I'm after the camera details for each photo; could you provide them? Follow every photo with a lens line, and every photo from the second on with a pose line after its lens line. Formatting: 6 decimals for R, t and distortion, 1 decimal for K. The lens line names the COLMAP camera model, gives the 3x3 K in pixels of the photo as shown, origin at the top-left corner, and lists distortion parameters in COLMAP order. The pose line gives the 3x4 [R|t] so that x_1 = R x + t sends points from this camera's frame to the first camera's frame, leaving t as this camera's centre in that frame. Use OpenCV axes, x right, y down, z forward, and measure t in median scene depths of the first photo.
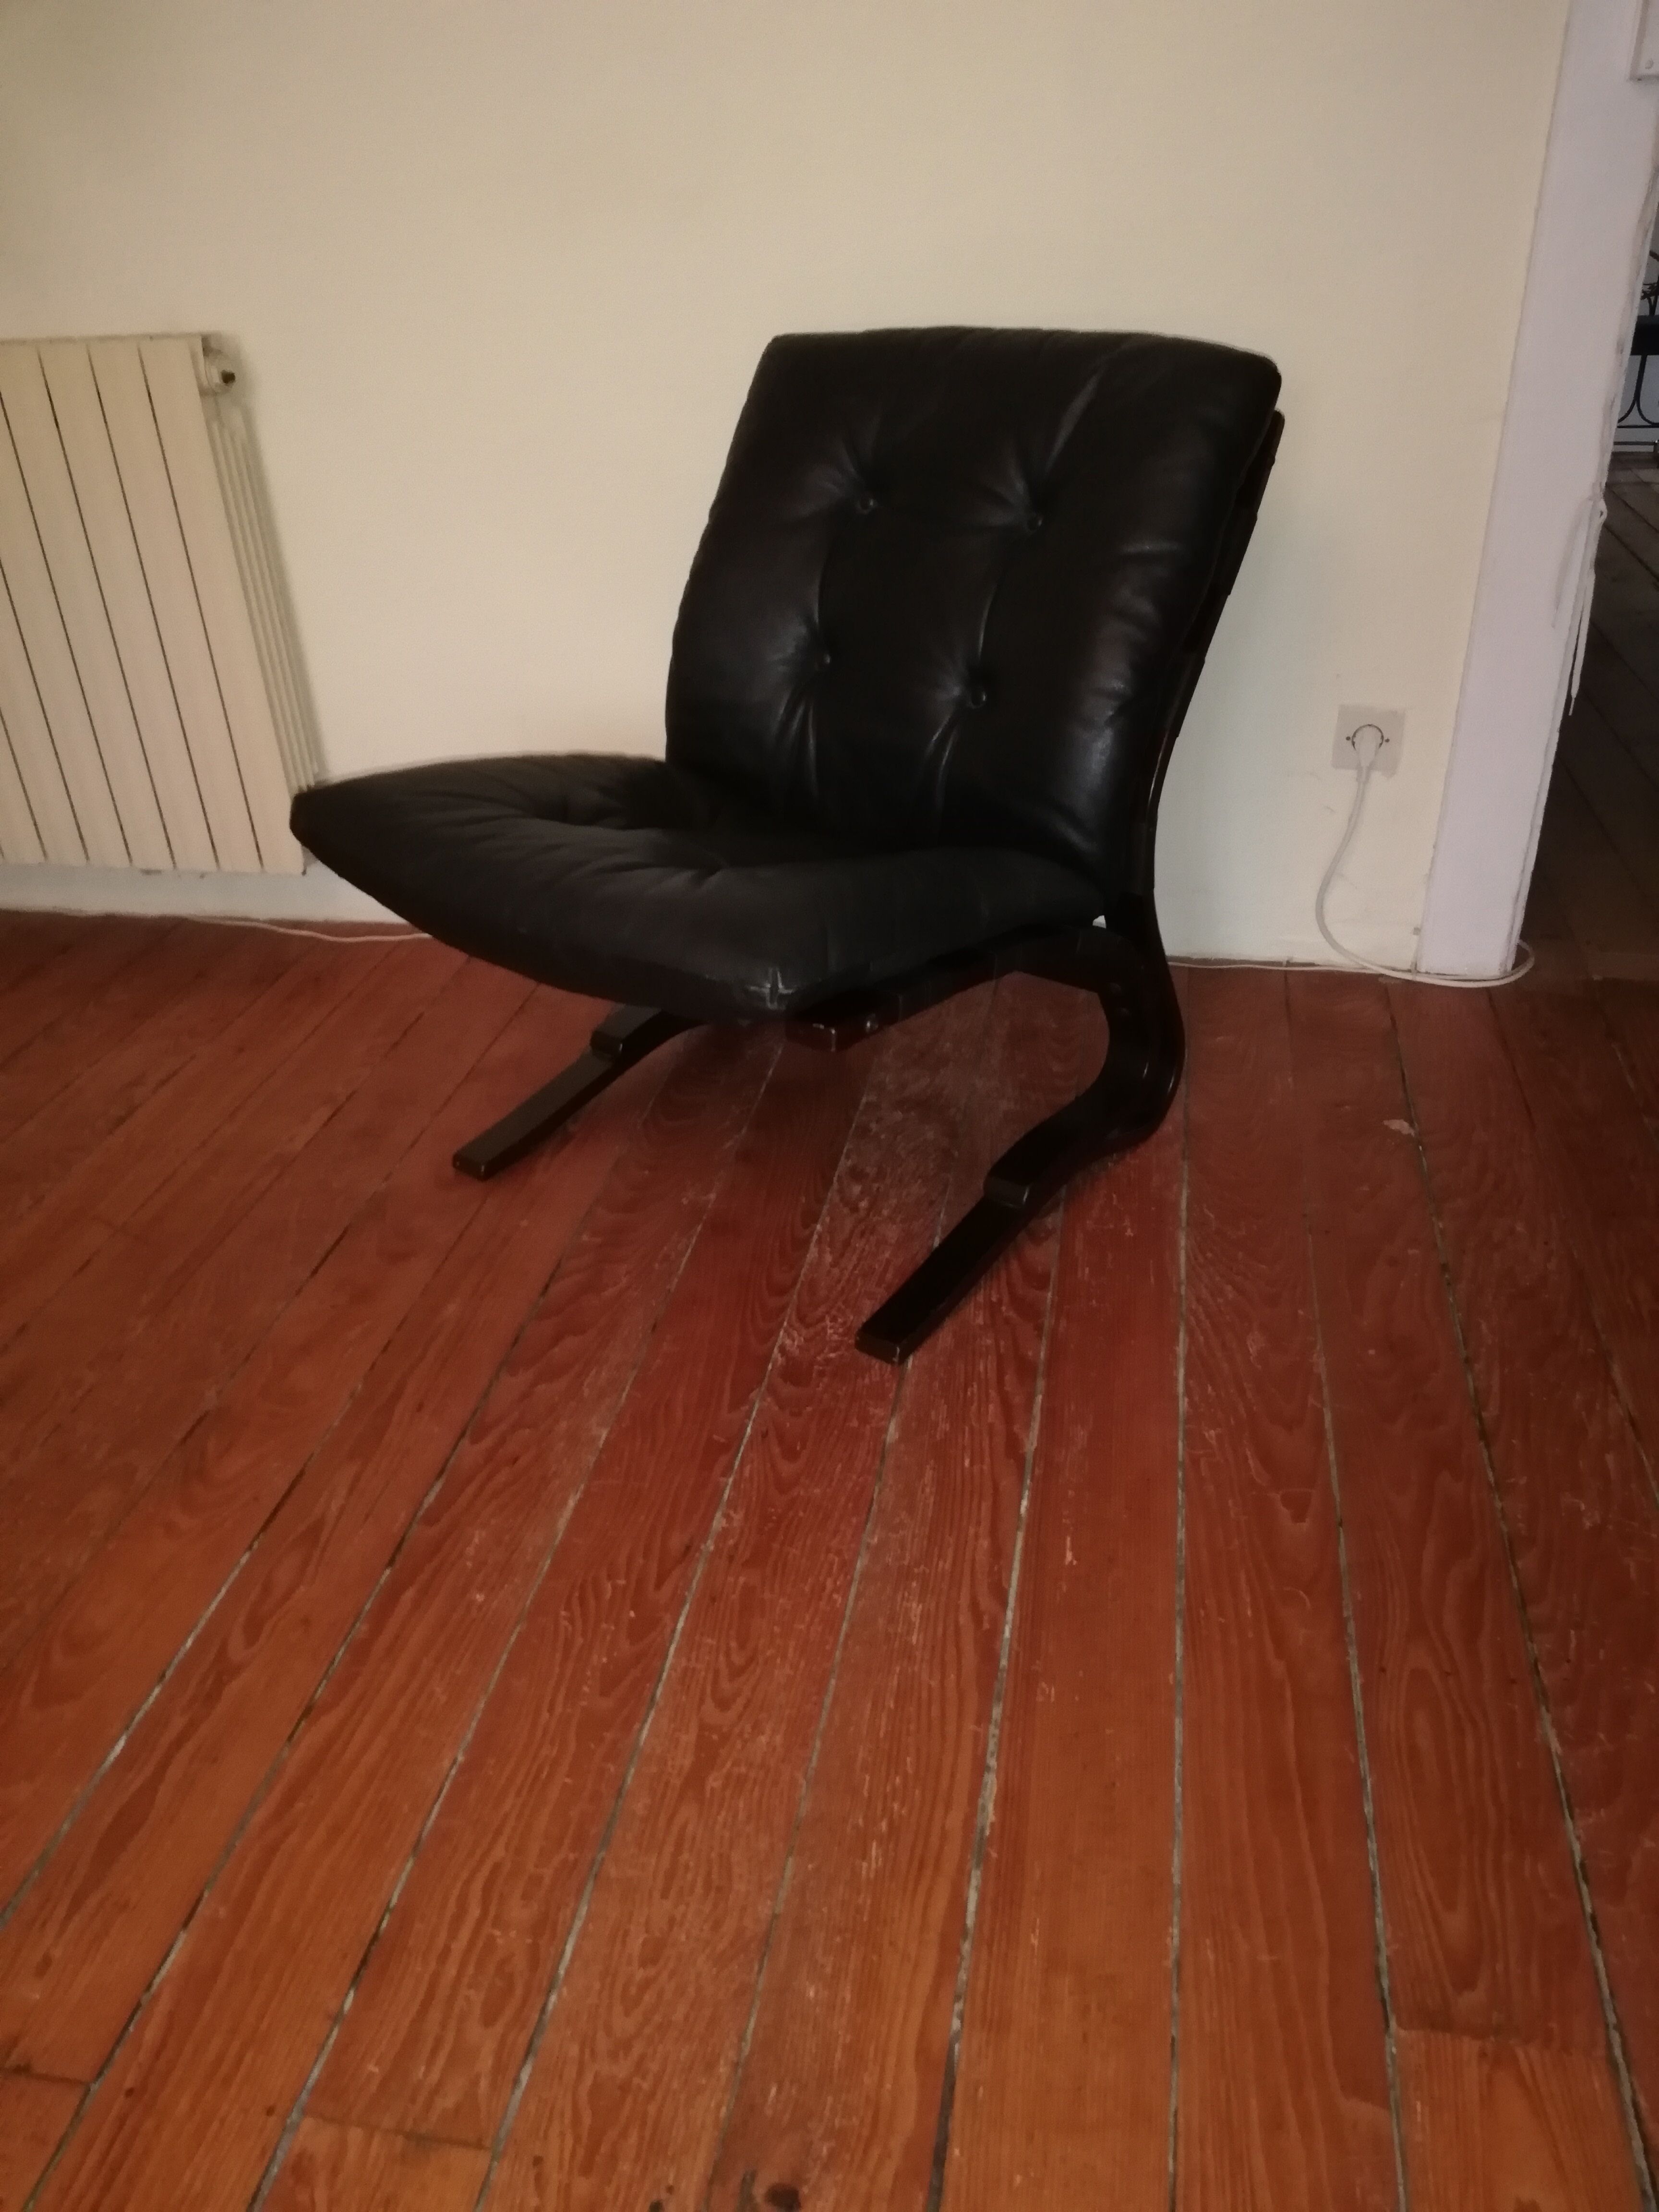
lens RADIAL K [[1657.2, 0, 829.5], [0, 1657.2, 1106.0], [0, 0, 1]] dist [0.064059, -0.078822]
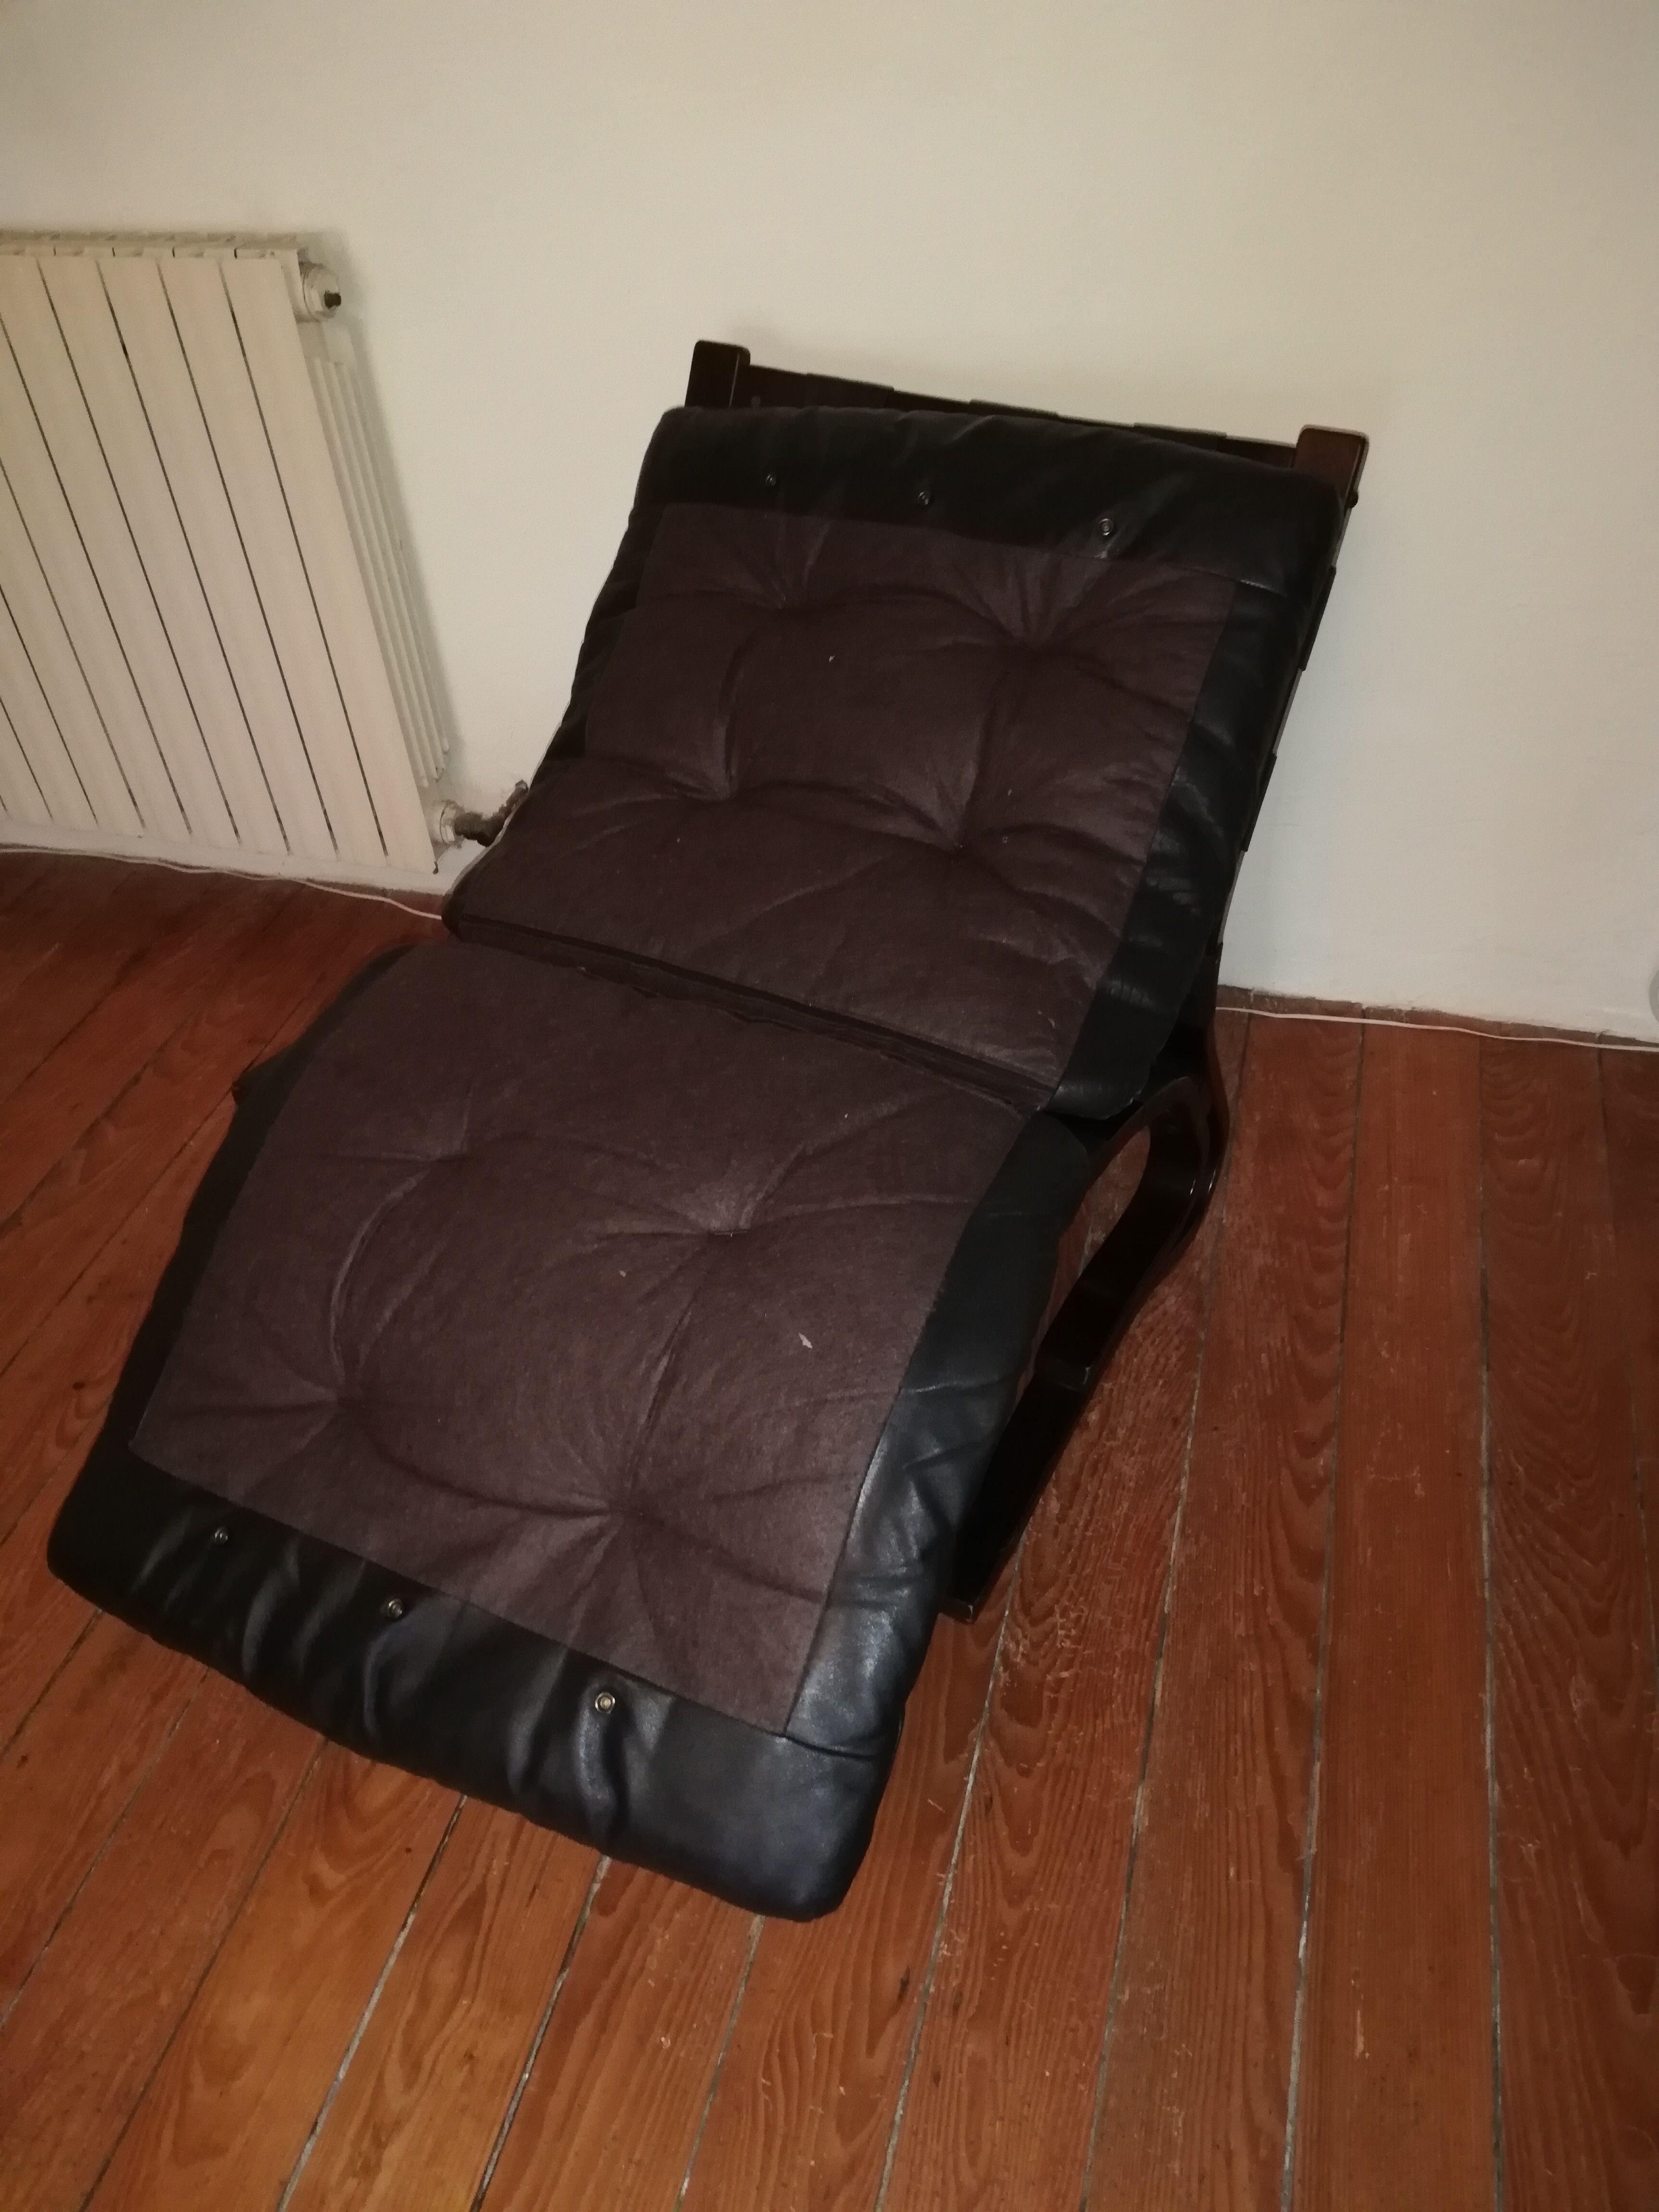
lens RADIAL K [[1671.5, 0, 829.5], [0, 1671.5, 1106.0], [0, 0, 1]] dist [0.040790, -0.054036]
pose [[0.997017, 0.040966, -0.065420, -0.076302], [-0.026578, 0.977915, 0.207306, -0.317214], [0.072468, -0.204949, 0.976086, 0.221018]]
